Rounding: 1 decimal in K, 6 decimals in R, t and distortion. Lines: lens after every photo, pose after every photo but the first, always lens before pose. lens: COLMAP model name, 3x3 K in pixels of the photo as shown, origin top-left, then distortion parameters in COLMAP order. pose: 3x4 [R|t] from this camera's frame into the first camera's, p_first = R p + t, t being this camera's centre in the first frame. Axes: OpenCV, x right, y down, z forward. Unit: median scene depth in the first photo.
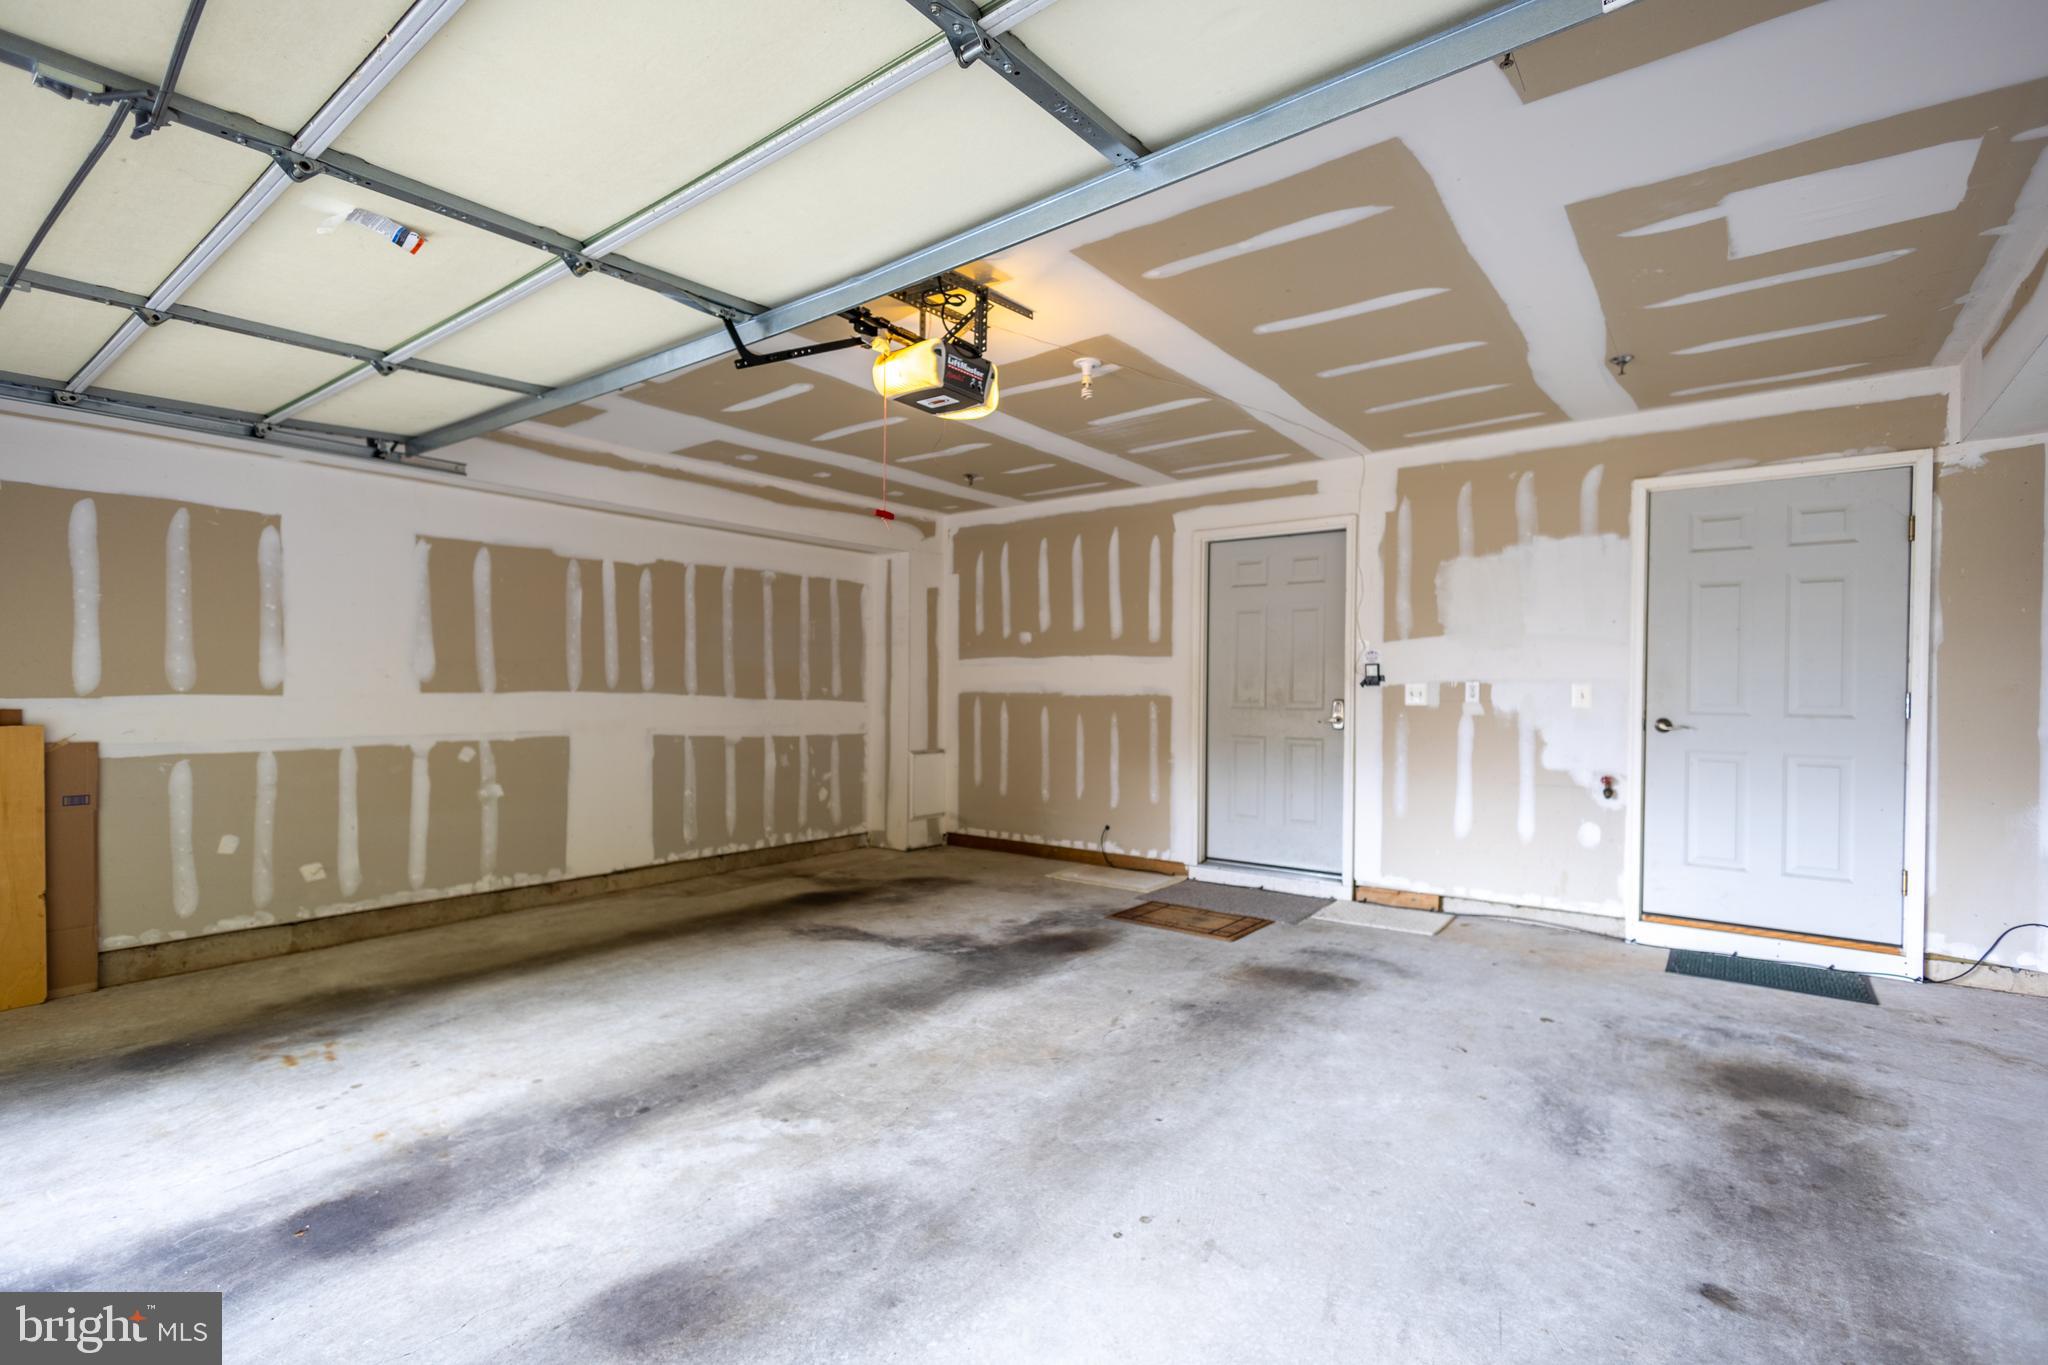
lens RADIAL K [[943.6, 0, 1020.2], [0, 943.6, 687.8], [0, 0, 1]] dist [0.009445, -0.001341]
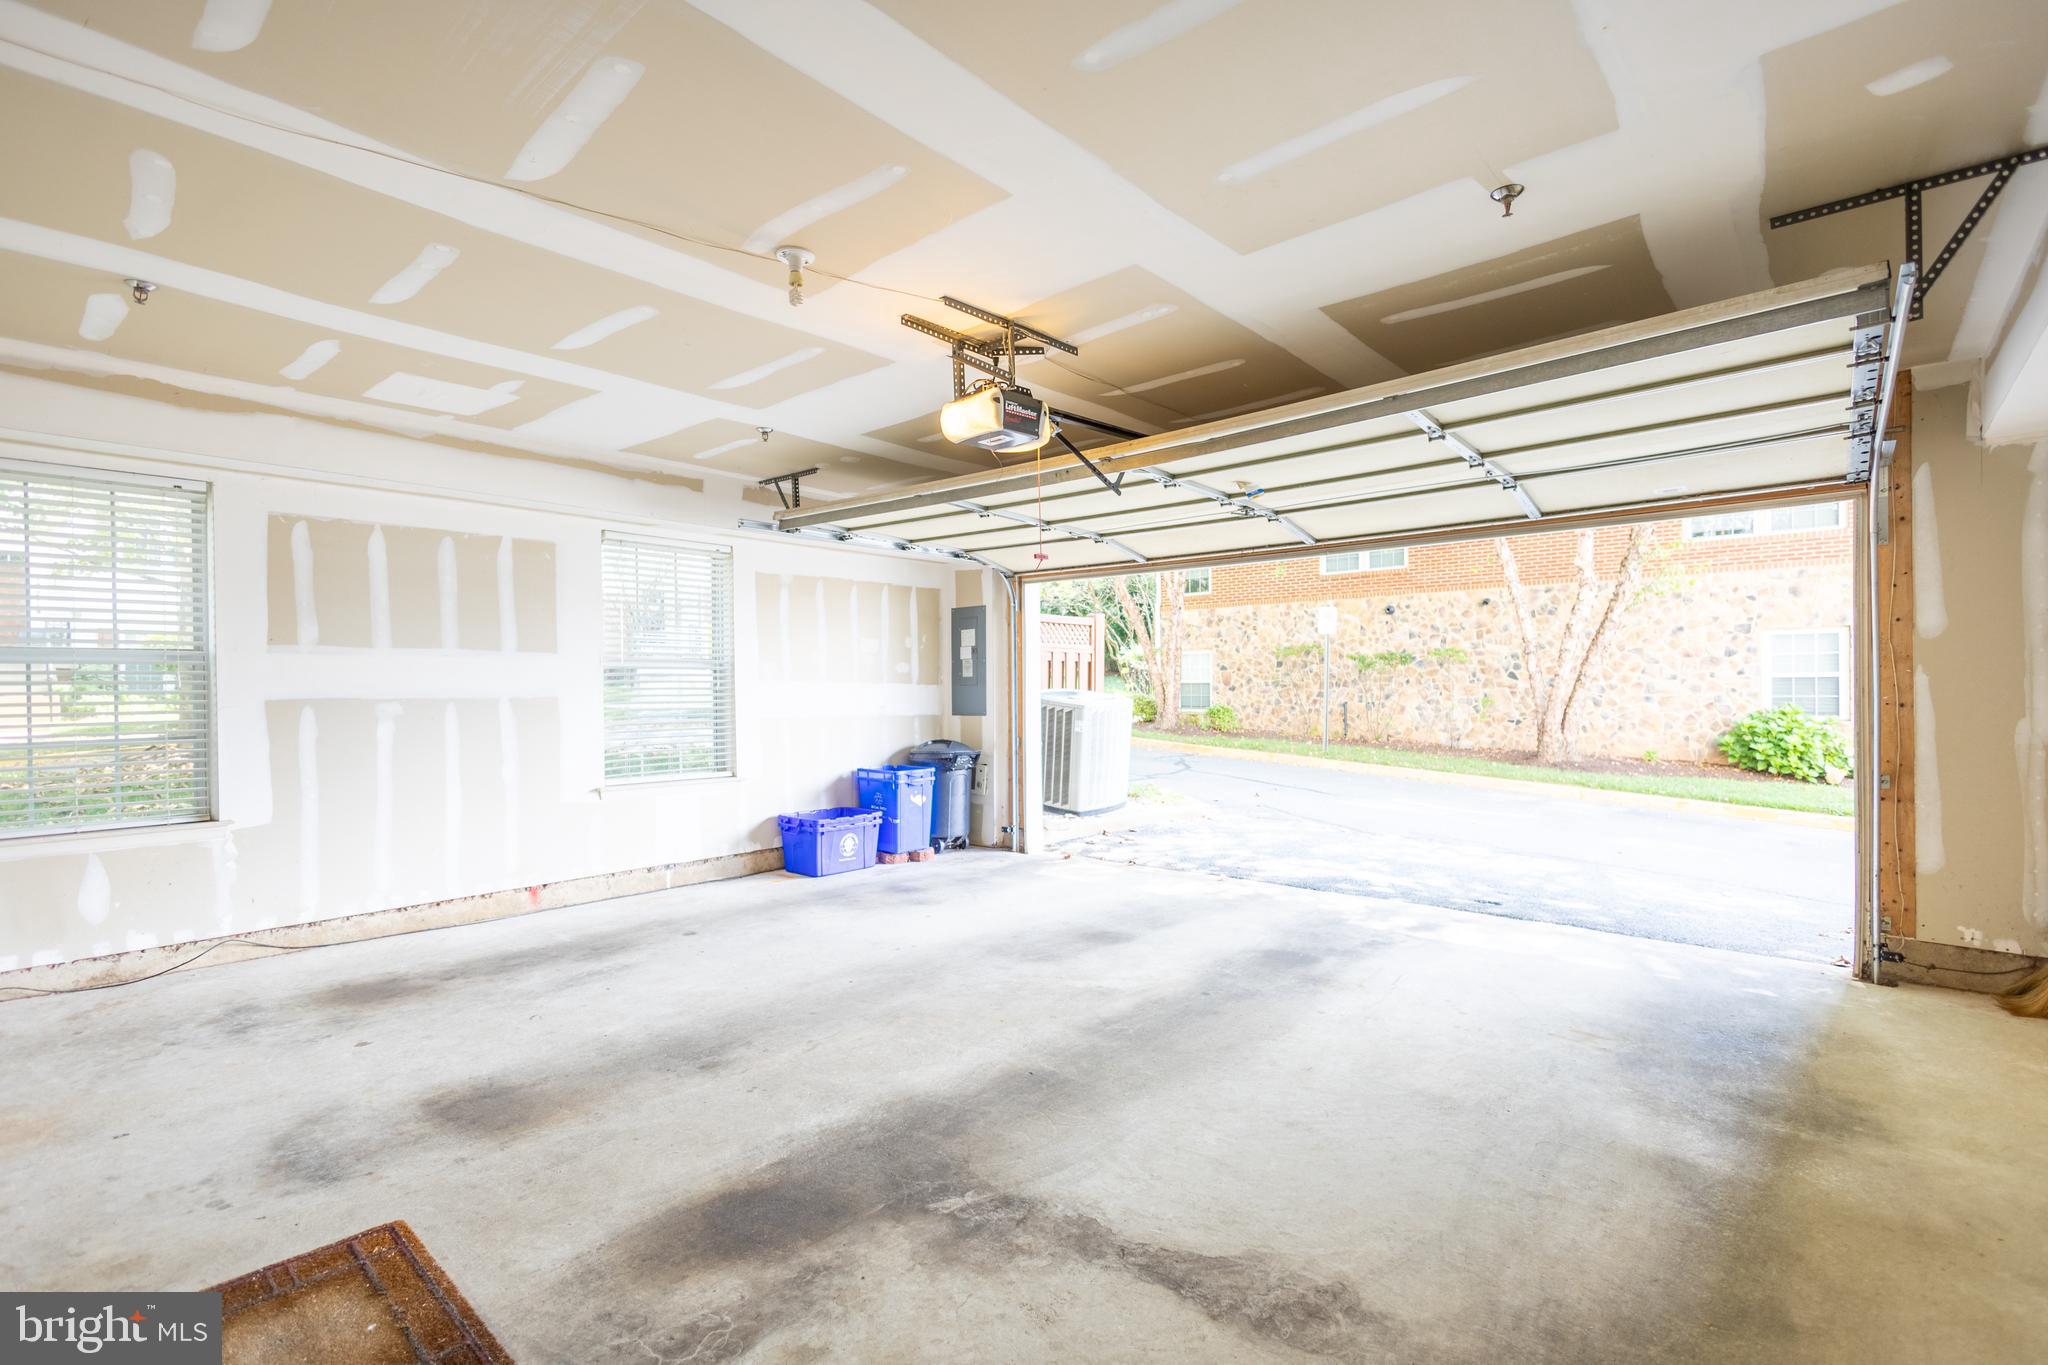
lens RADIAL K [[928.4, 0, 1022.3], [0, 928.4, 688.0], [0, 0, 1]] dist [0.009120, -0.006587]
pose [[-0.998518, 0.002330, 0.054381, -0.125805], [0.002292, 0.999997, -0.000747, -0.005097], [-0.054383, -0.000621, -0.998520, 1.495135]]
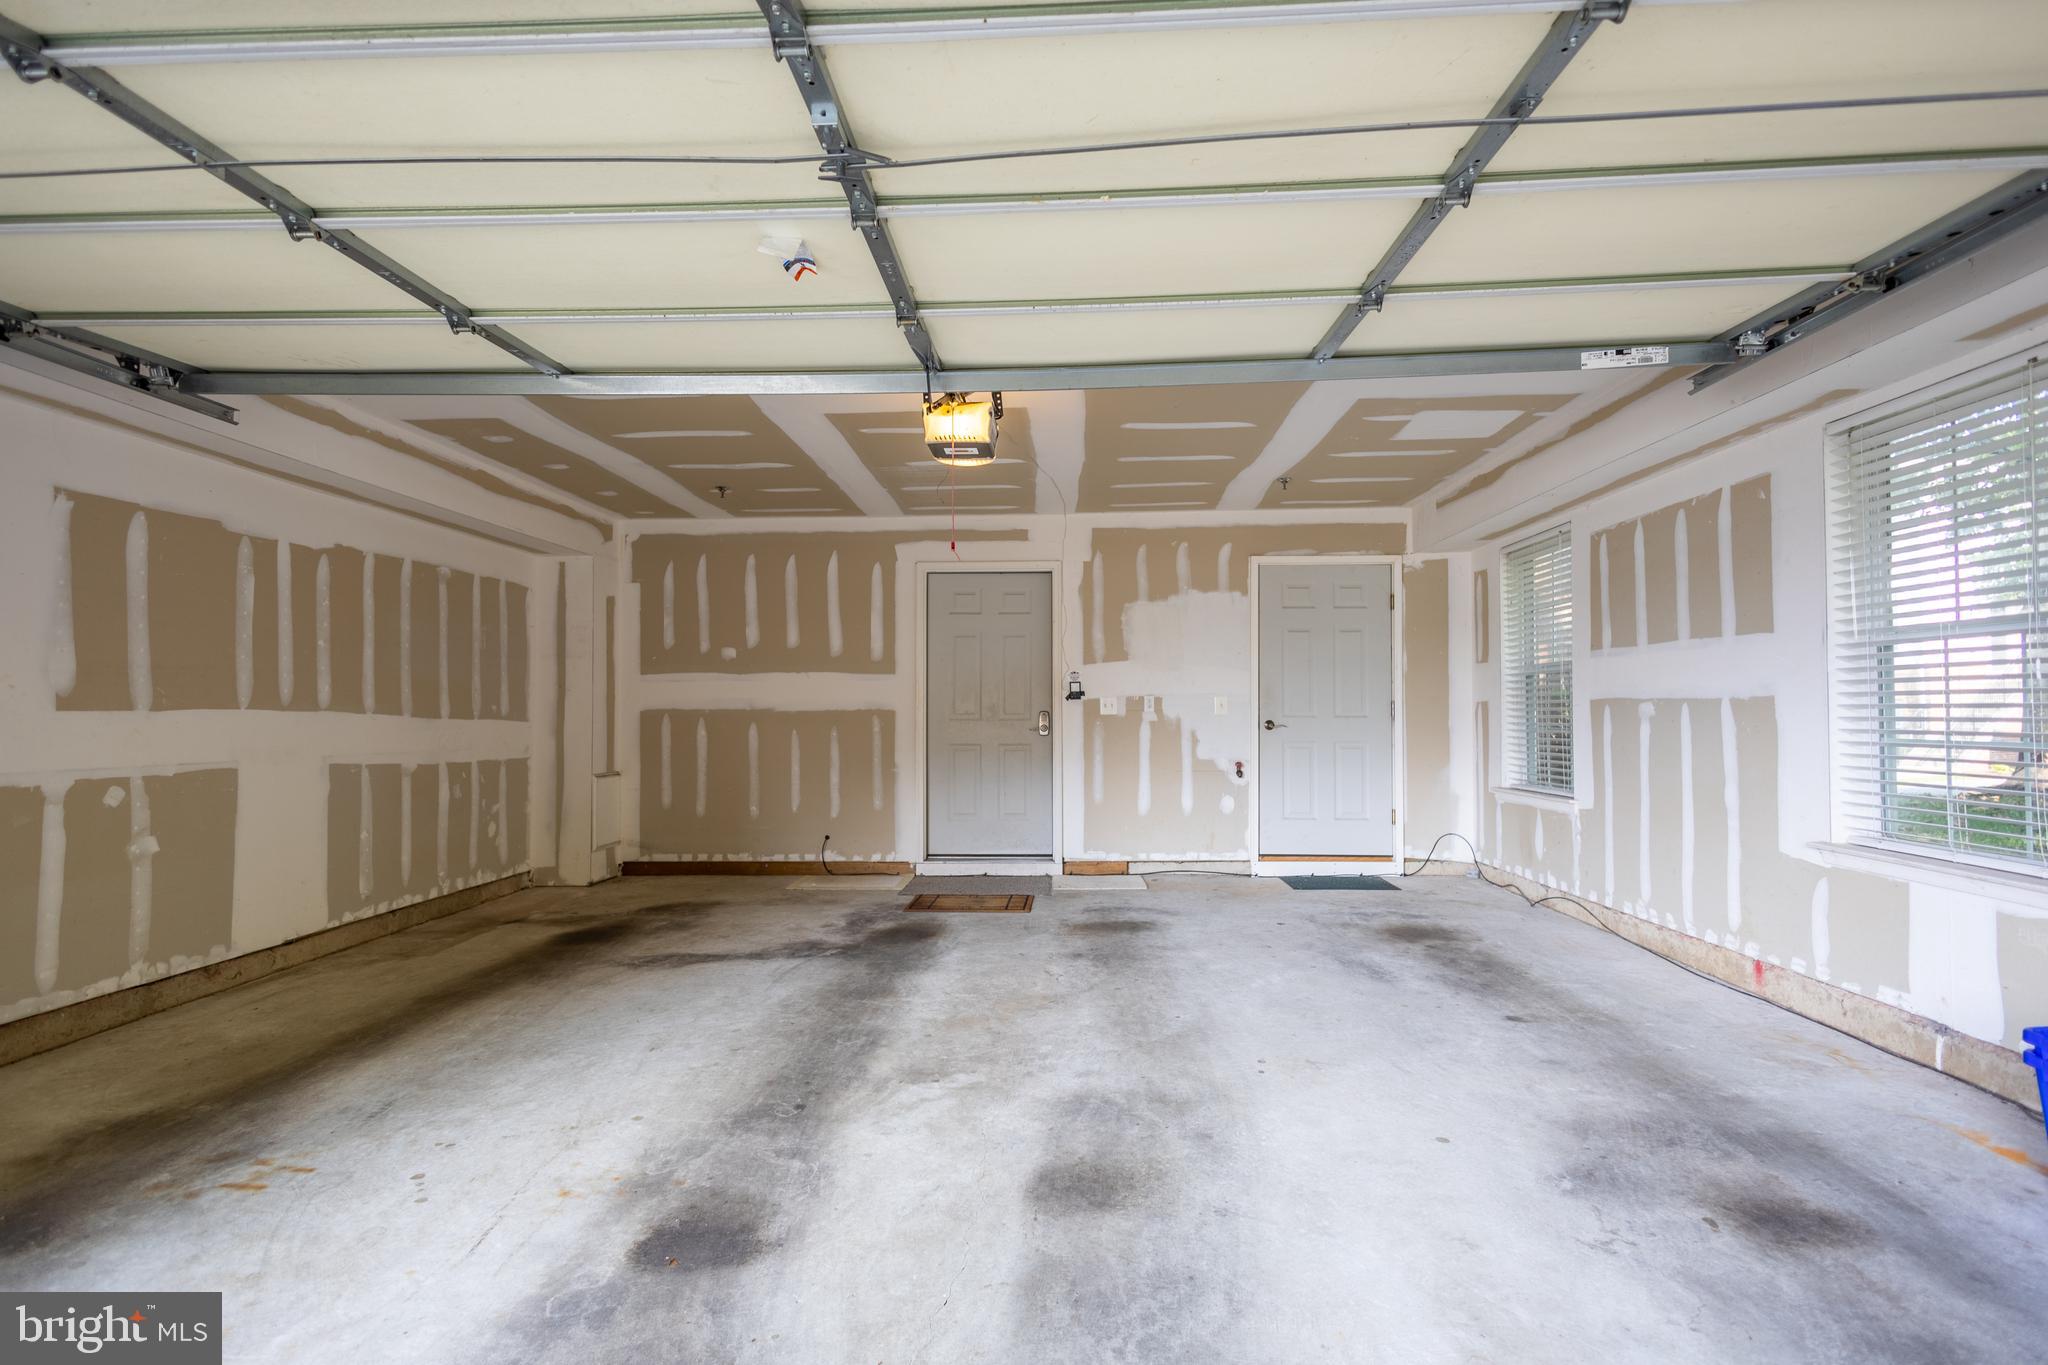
lens RADIAL K [[974.4, 0, 1024.0], [0, 974.4, 682.5], [0, 0, 1]] dist [0.006895, -0.000879]
pose [[0.815963, 0.008261, 0.578044, -0.508209], [0.008105, 0.999636, -0.025726, 0.009457], [-0.578047, 0.025677, 0.815600, -0.009658]]
